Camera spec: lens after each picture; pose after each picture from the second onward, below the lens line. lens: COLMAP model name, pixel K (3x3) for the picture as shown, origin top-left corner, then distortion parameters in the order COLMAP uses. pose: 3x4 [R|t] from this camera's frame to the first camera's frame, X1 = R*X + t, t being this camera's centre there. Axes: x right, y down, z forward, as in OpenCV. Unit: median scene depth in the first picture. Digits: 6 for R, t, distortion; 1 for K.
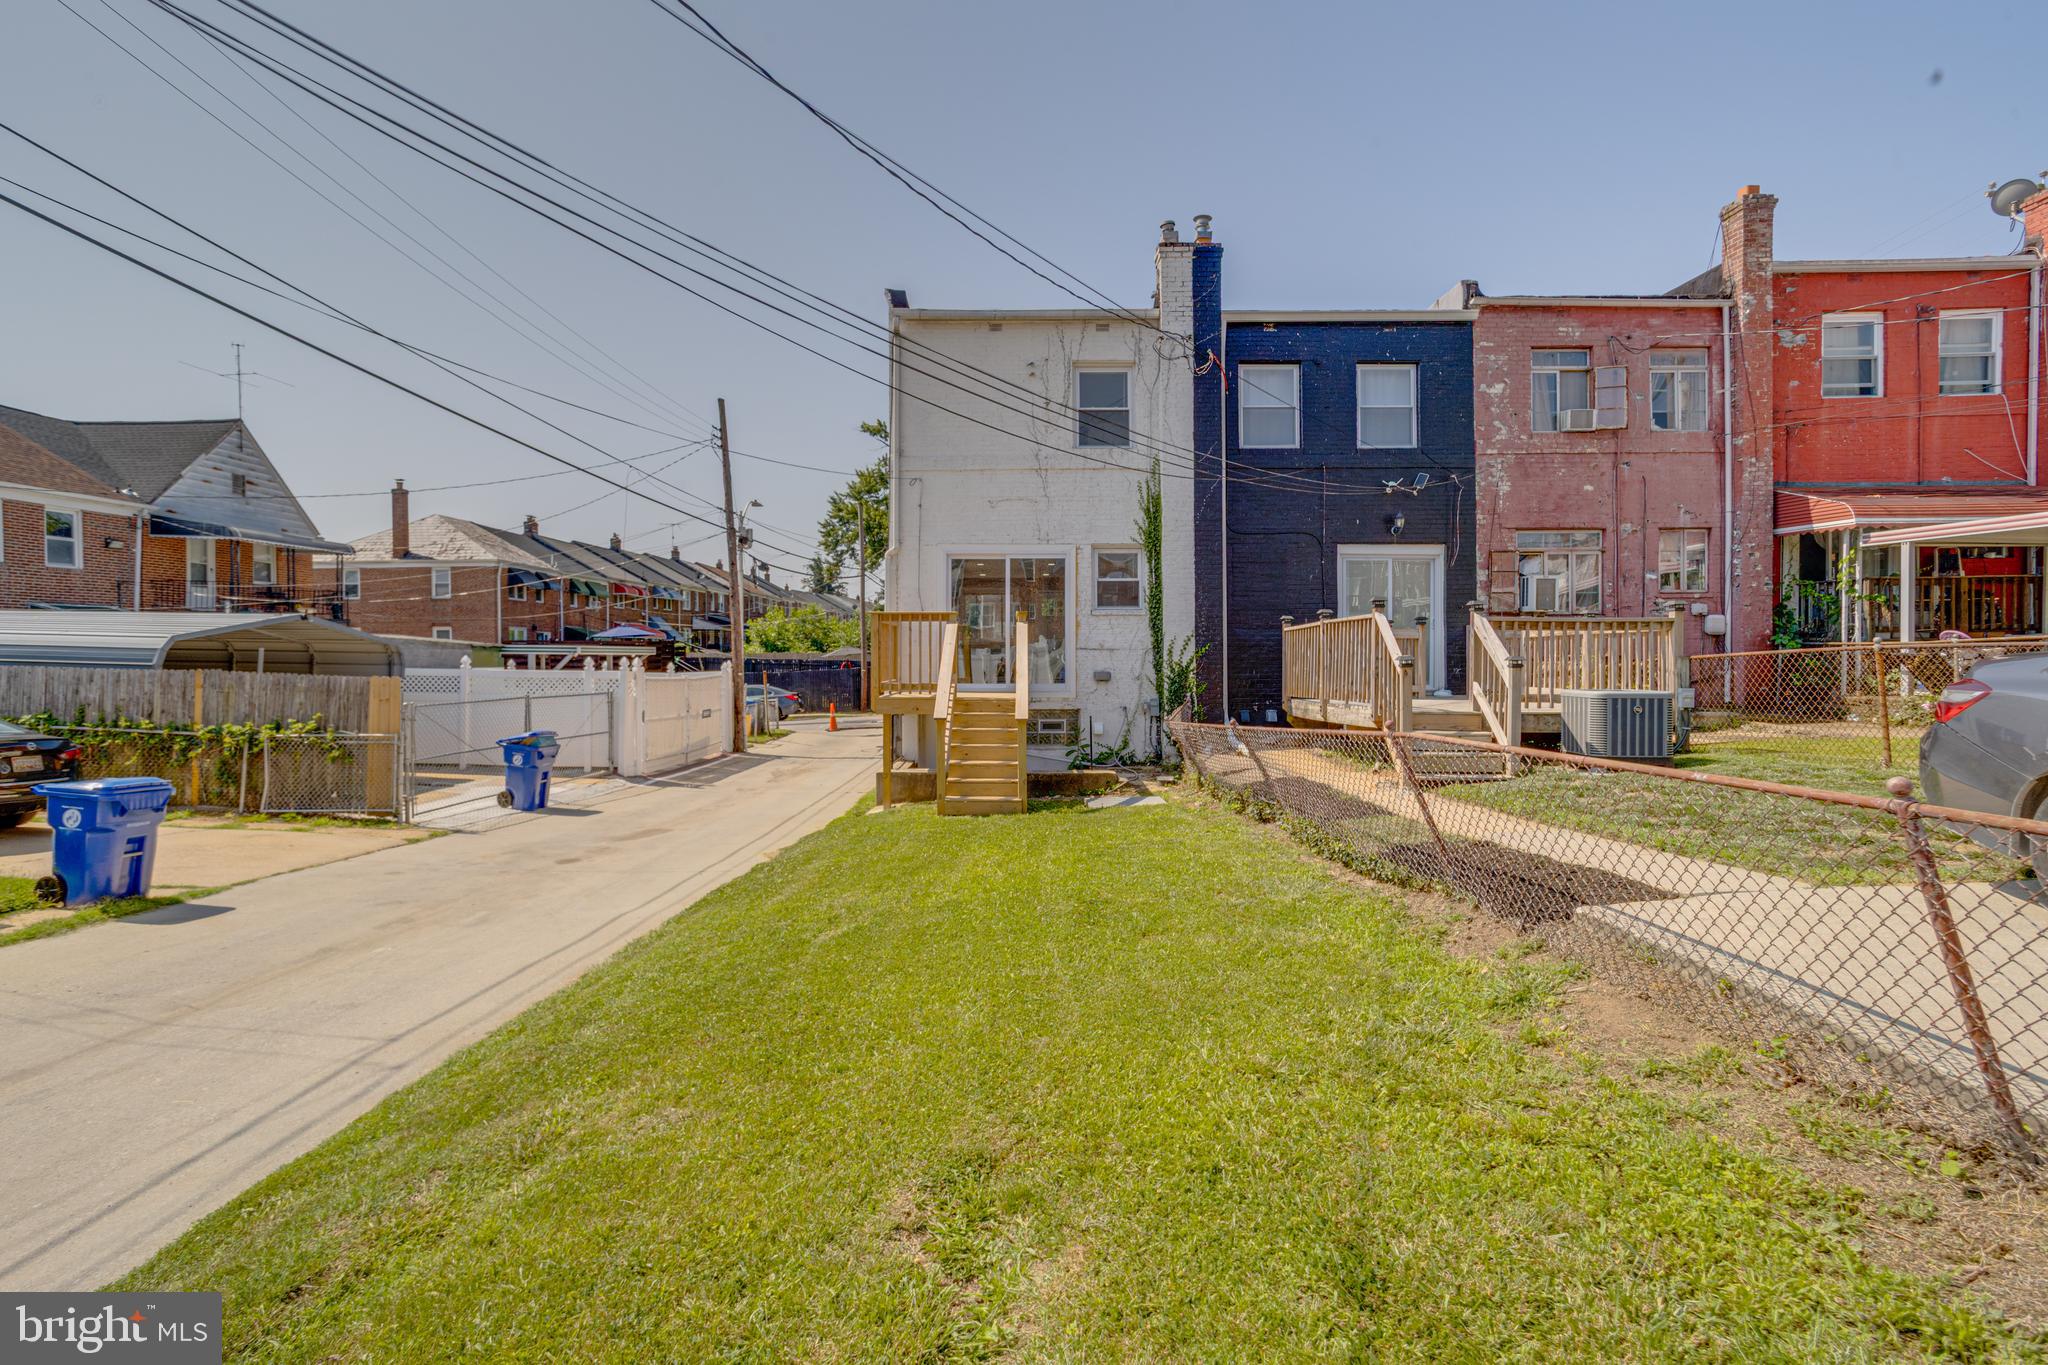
lens RADIAL K [[1006.1, 0, 1012.2], [0, 1006.1, 683.4], [0, 0, 1]] dist [-0.044937, 0.034760]
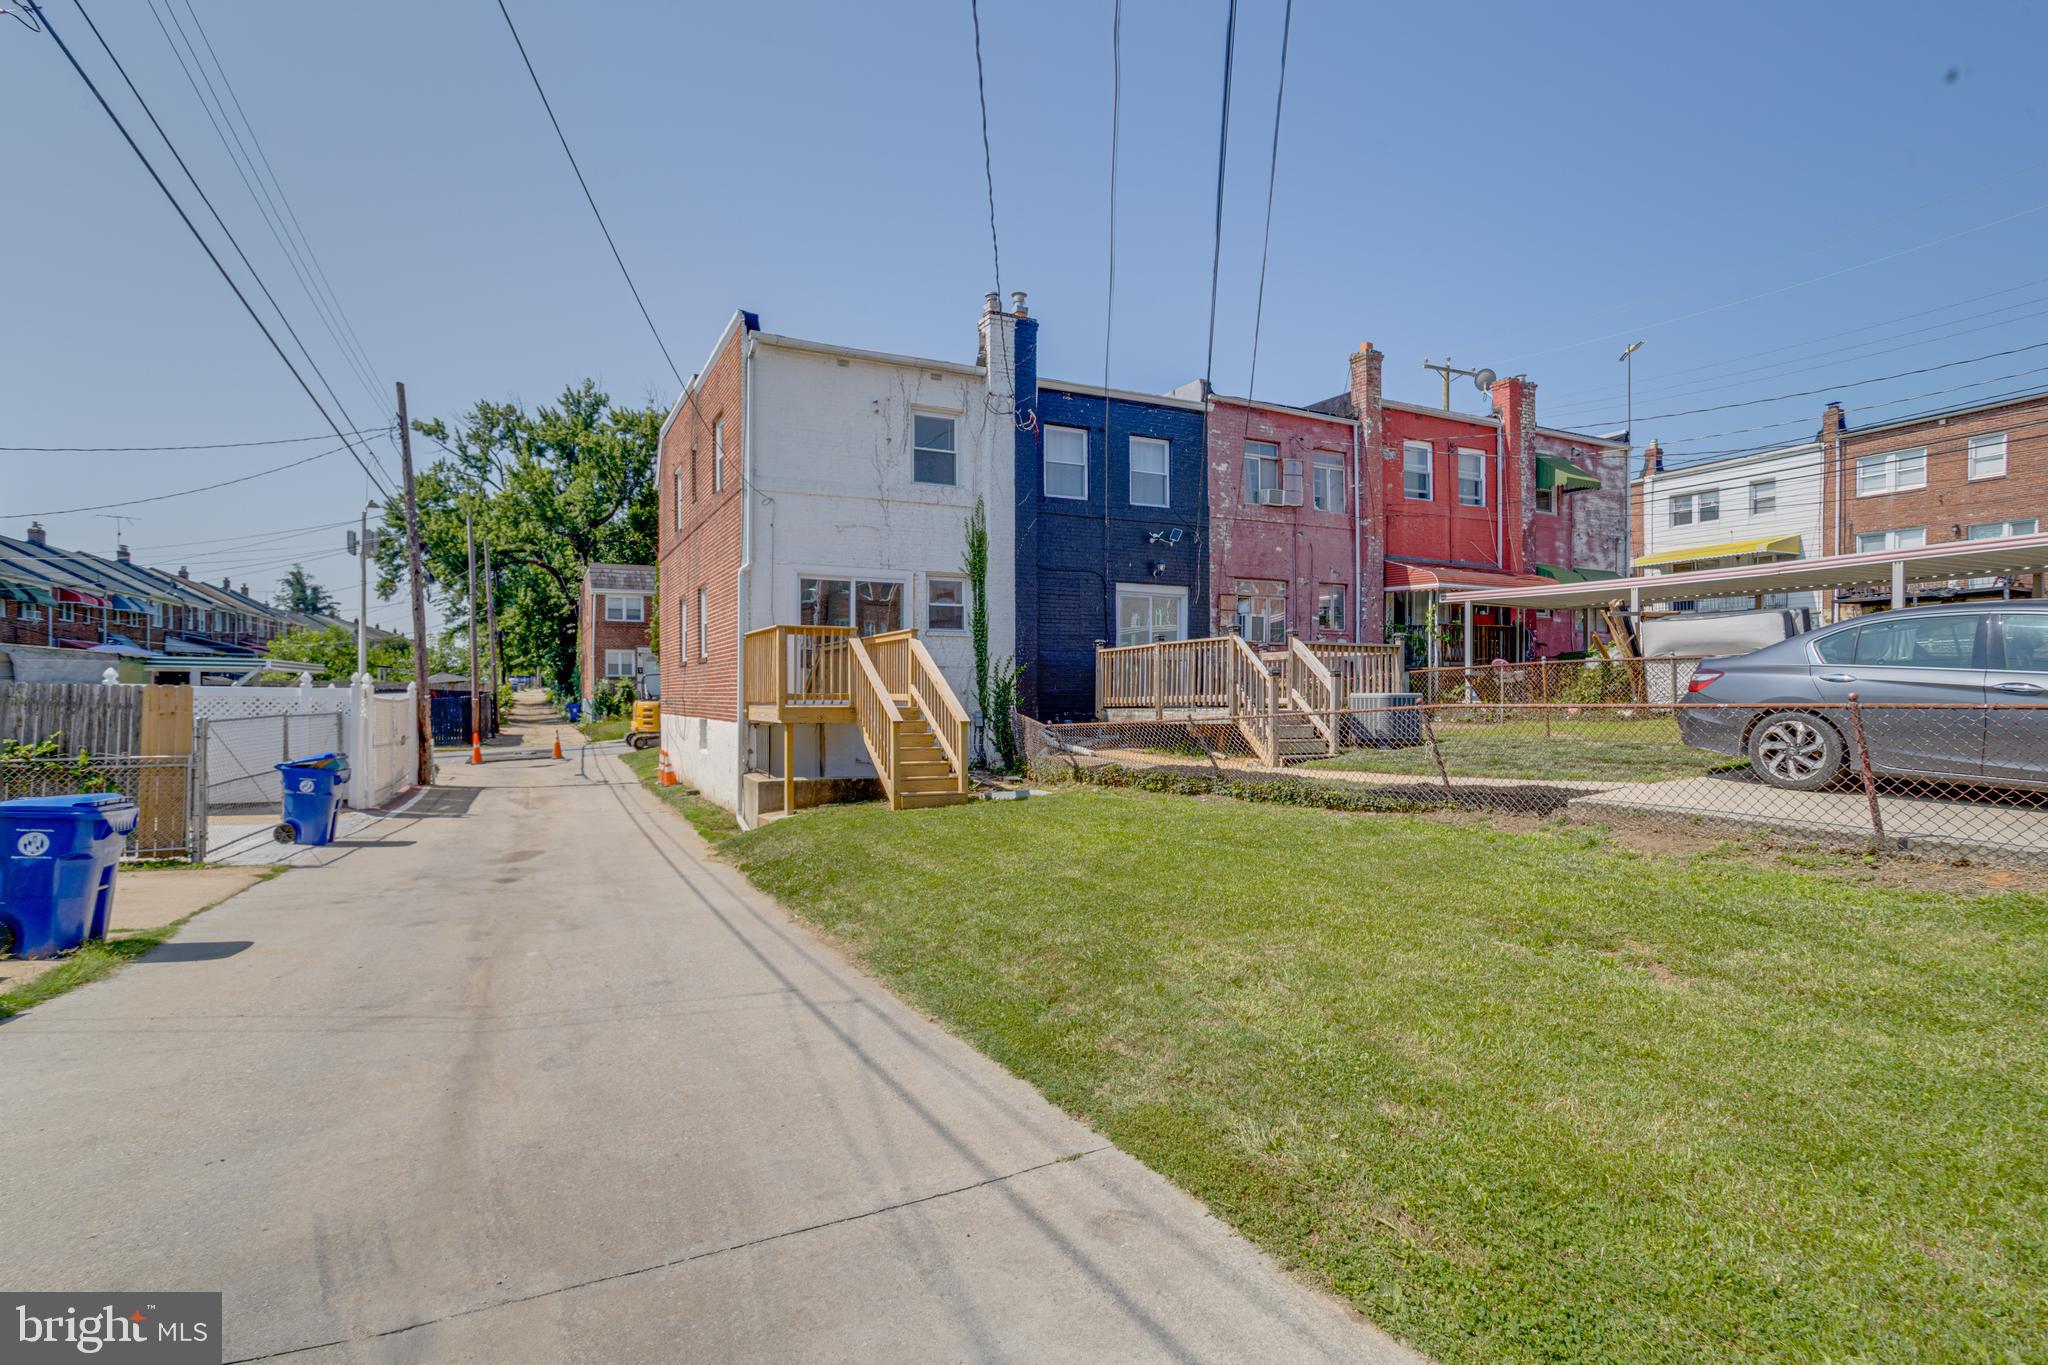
lens RADIAL K [[1006.1, 0, 1016.7], [0, 1006.1, 721.3], [0, 0, 1]] dist [-0.044937, 0.034760]
pose [[0.893546, -0.010119, 0.448859, -0.331805], [0.009618, 0.999948, 0.003397, 0.023823], [-0.448870, 0.001282, 0.893596, -0.032531]]
